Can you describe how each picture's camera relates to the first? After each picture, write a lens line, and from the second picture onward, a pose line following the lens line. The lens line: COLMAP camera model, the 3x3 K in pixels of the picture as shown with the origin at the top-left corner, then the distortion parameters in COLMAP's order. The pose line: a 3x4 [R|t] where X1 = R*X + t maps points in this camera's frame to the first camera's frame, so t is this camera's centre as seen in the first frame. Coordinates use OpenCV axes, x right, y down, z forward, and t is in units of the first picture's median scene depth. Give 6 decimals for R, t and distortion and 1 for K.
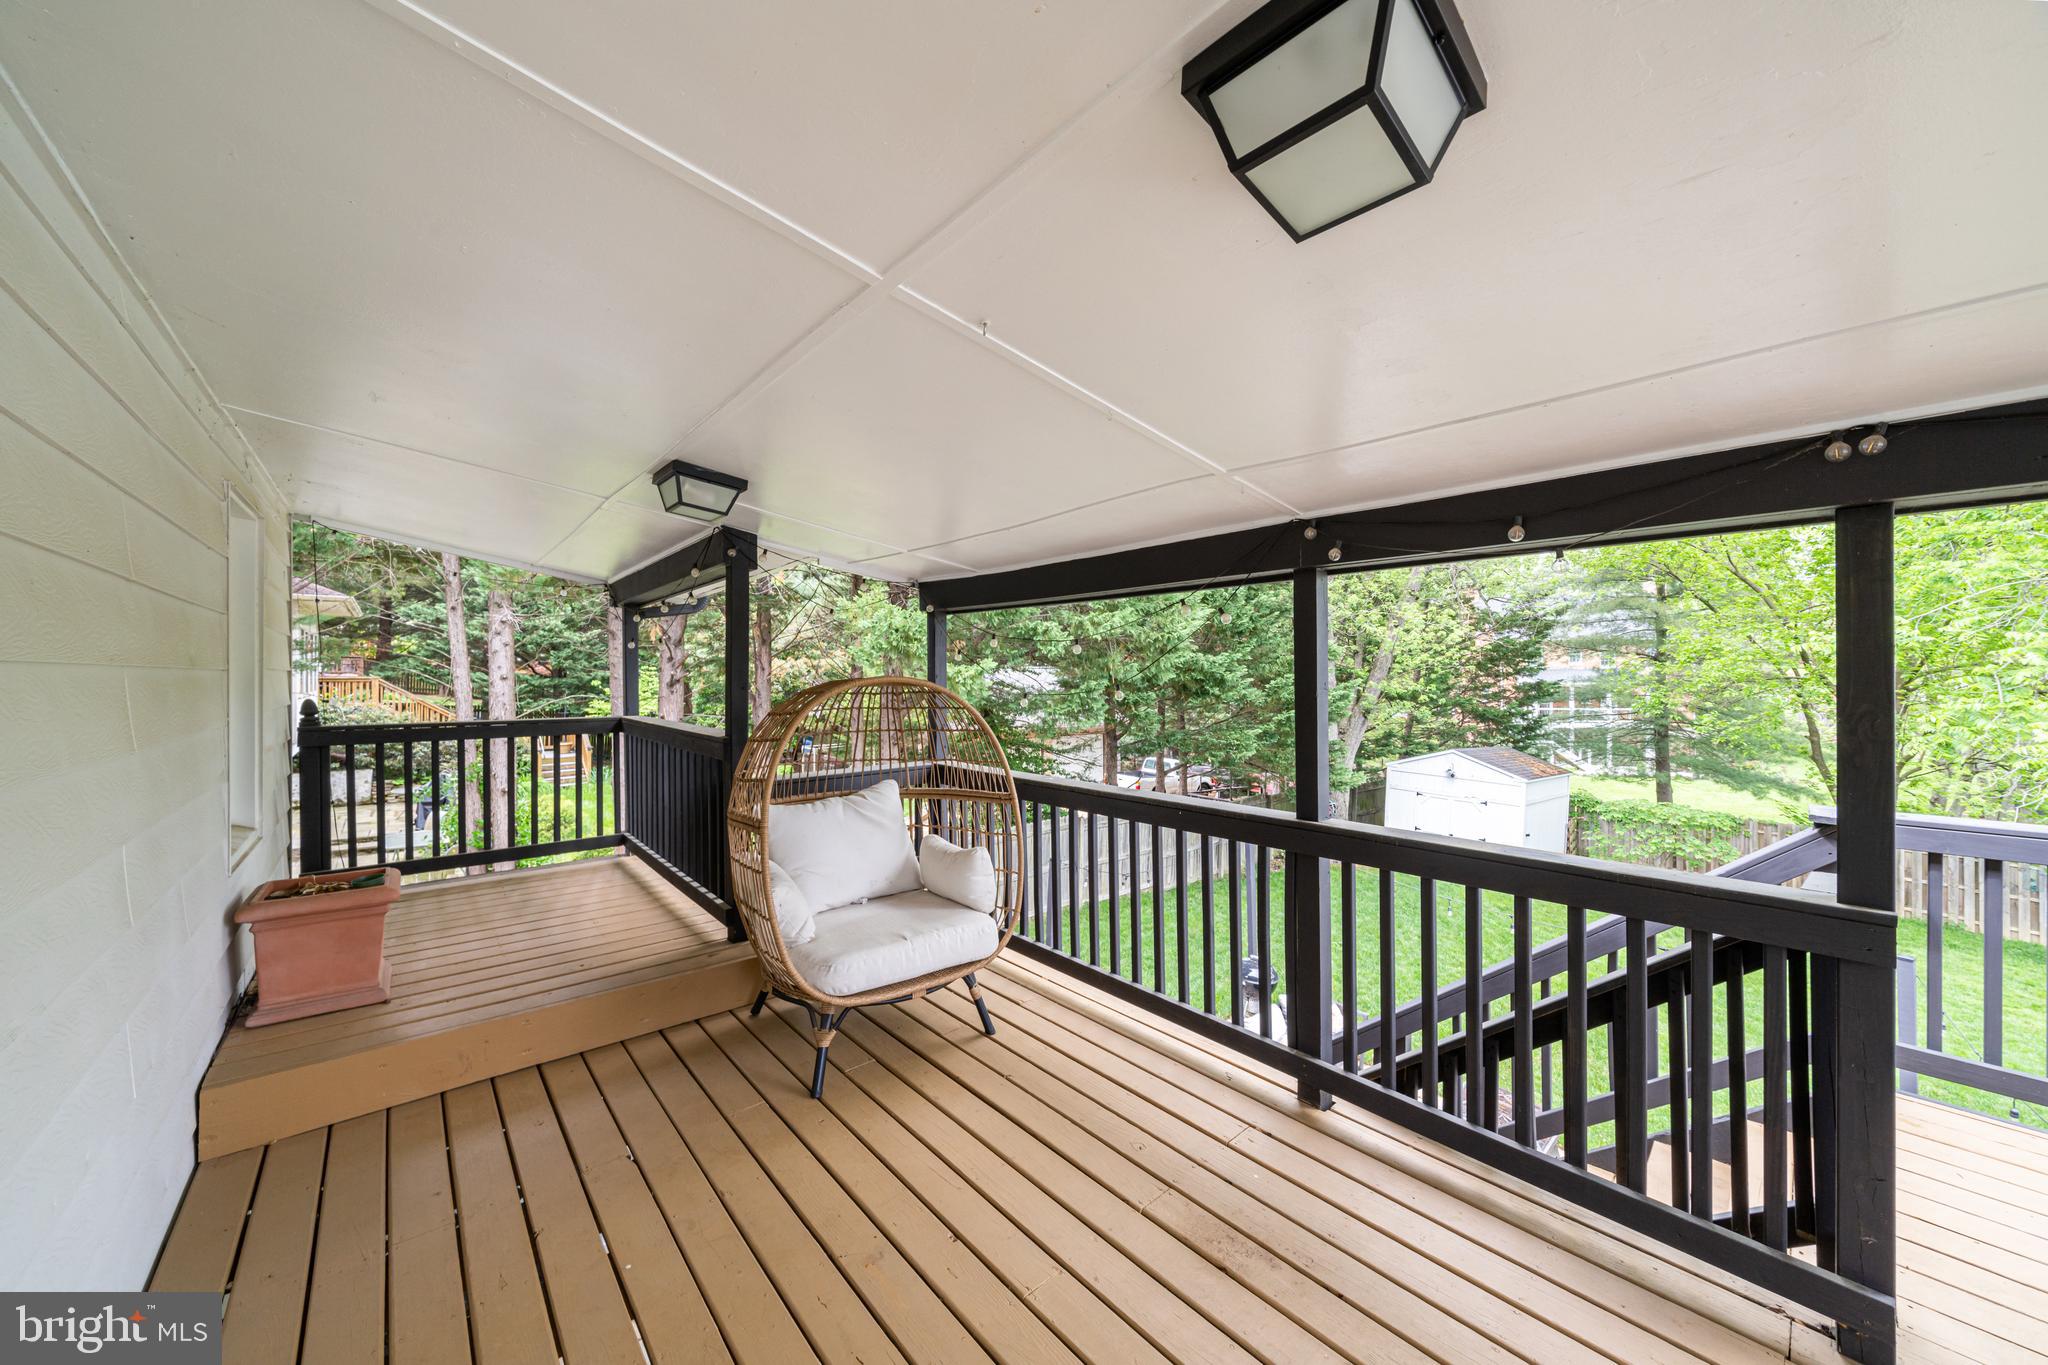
lens RADIAL K [[703.8, 0, 1024.9], [0, 703.8, 676.3], [0, 0, 1]] dist [-0.007183, 0.000233]
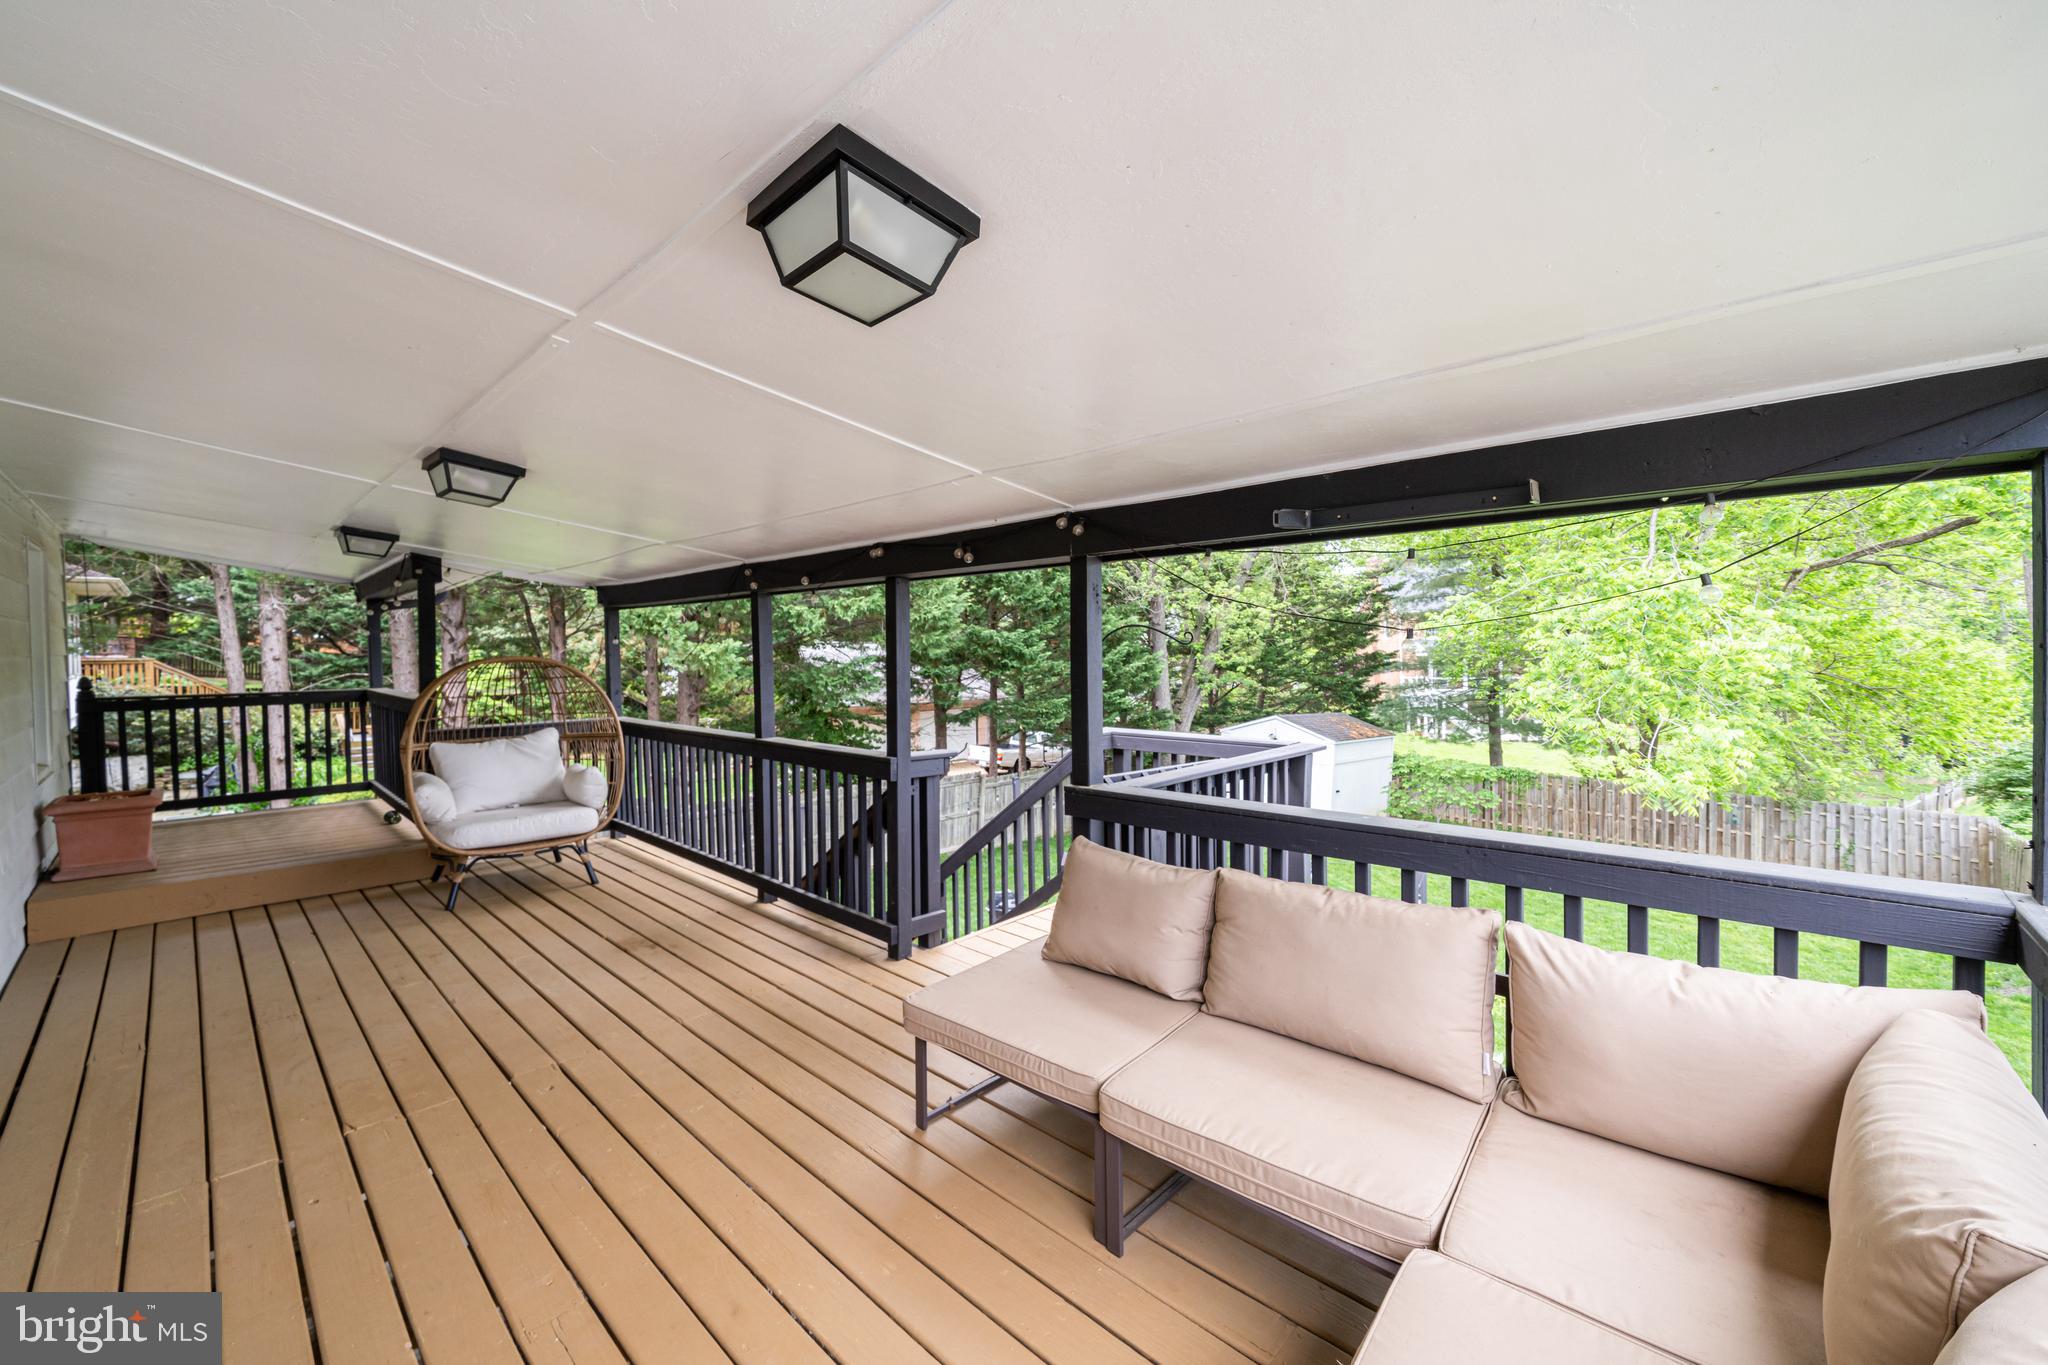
lens RADIAL K [[735.6, 0, 1026.3], [0, 735.6, 667.1], [0, 0, 1]] dist [-0.002874, -0.000164]
pose [[0.992200, -0.010774, 0.124189, 0.608613], [0.007962, 0.999701, 0.023122, -0.003994], [-0.124401, -0.021952, 0.991989, -0.632999]]
